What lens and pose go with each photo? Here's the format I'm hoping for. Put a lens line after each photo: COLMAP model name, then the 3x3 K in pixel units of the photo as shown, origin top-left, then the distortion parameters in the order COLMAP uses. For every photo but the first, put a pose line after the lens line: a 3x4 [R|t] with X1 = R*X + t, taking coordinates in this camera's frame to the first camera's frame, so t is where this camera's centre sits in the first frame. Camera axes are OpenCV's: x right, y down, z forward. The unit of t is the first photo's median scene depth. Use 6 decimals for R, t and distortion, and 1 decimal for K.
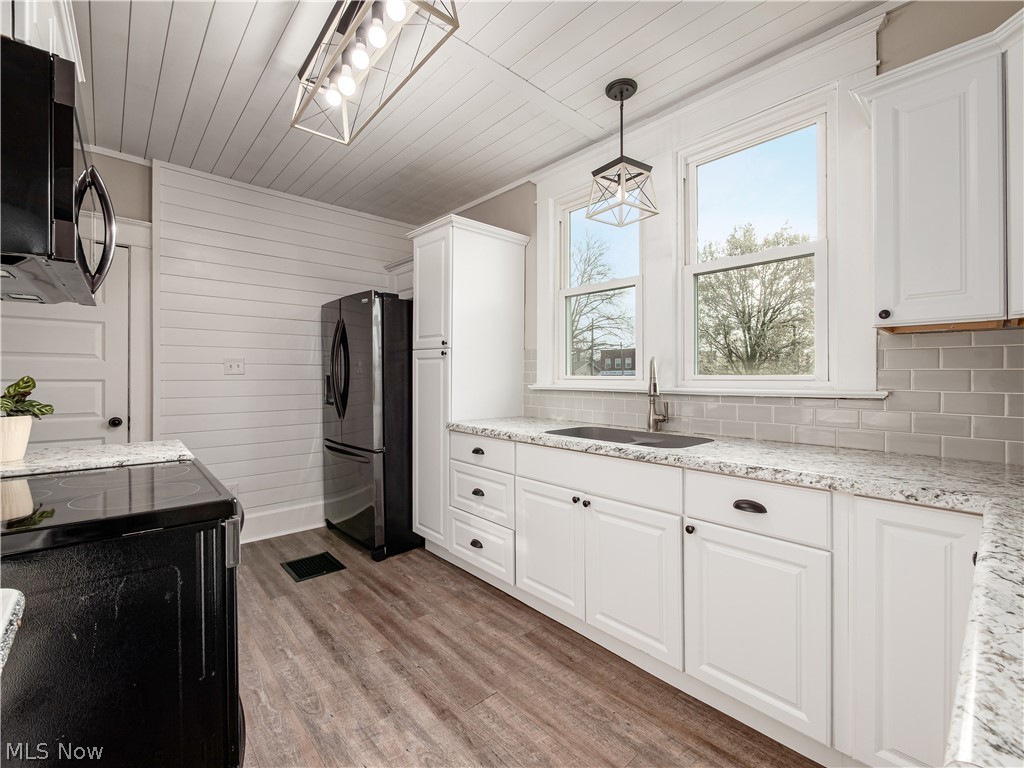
lens RADIAL K [[440.8, 0, 518.0], [0, 440.8, 380.0], [0, 0, 1]] dist [-0.003729, -0.000311]
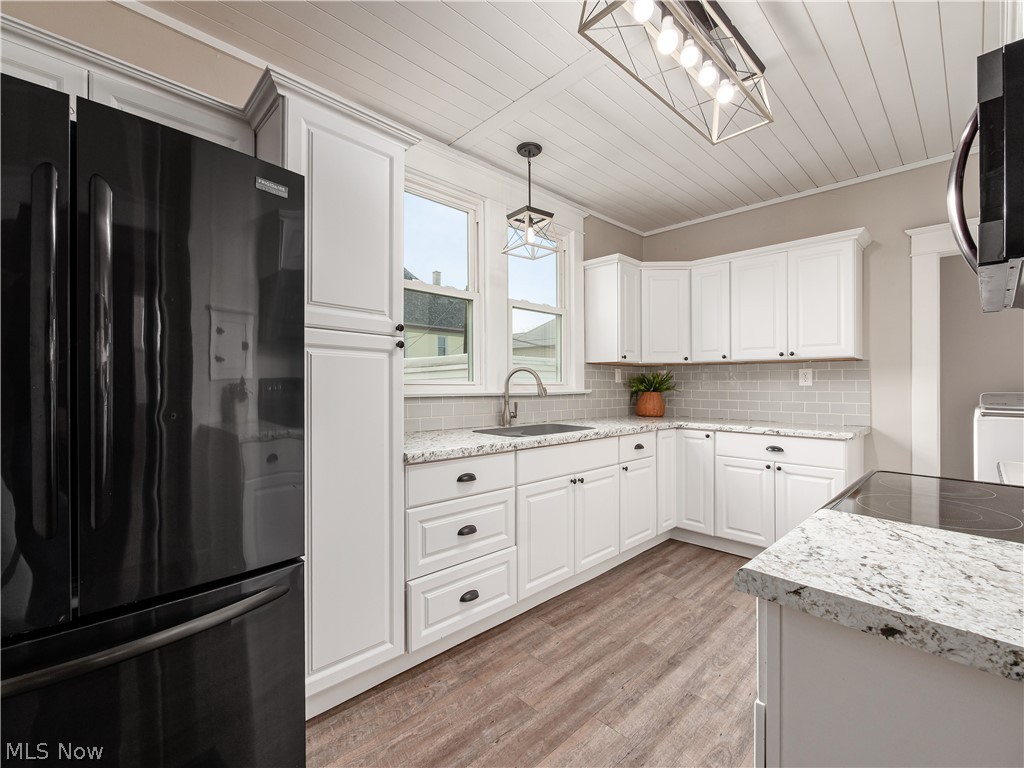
lens RADIAL K [[447.9, 0, 511.1], [0, 447.9, 382.8], [0, 0, 1]] dist [-0.002843, -0.000111]
pose [[-0.023511, -0.001722, 0.999722, -1.154700], [-0.000505, 0.999998, 0.001710, -0.010310], [-0.999723, -0.000465, -0.023512, 1.229680]]
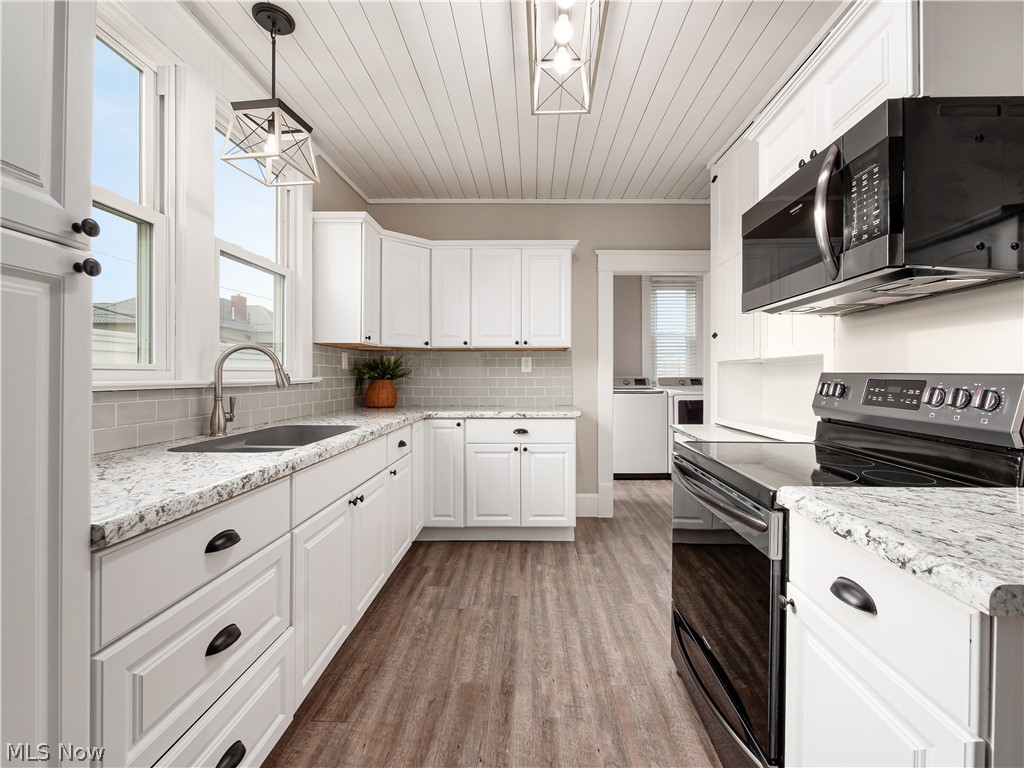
lens RADIAL K [[443.6, 0, 526.3], [0, 443.6, 367.7], [0, 0, 1]] dist [-0.001895, -0.000042]
pose [[-0.730943, 0.005255, 0.682419, -0.769251], [-0.001368, 0.999957, -0.009165, 0.001869], [-0.682438, -0.007632, -0.730904, 1.453933]]
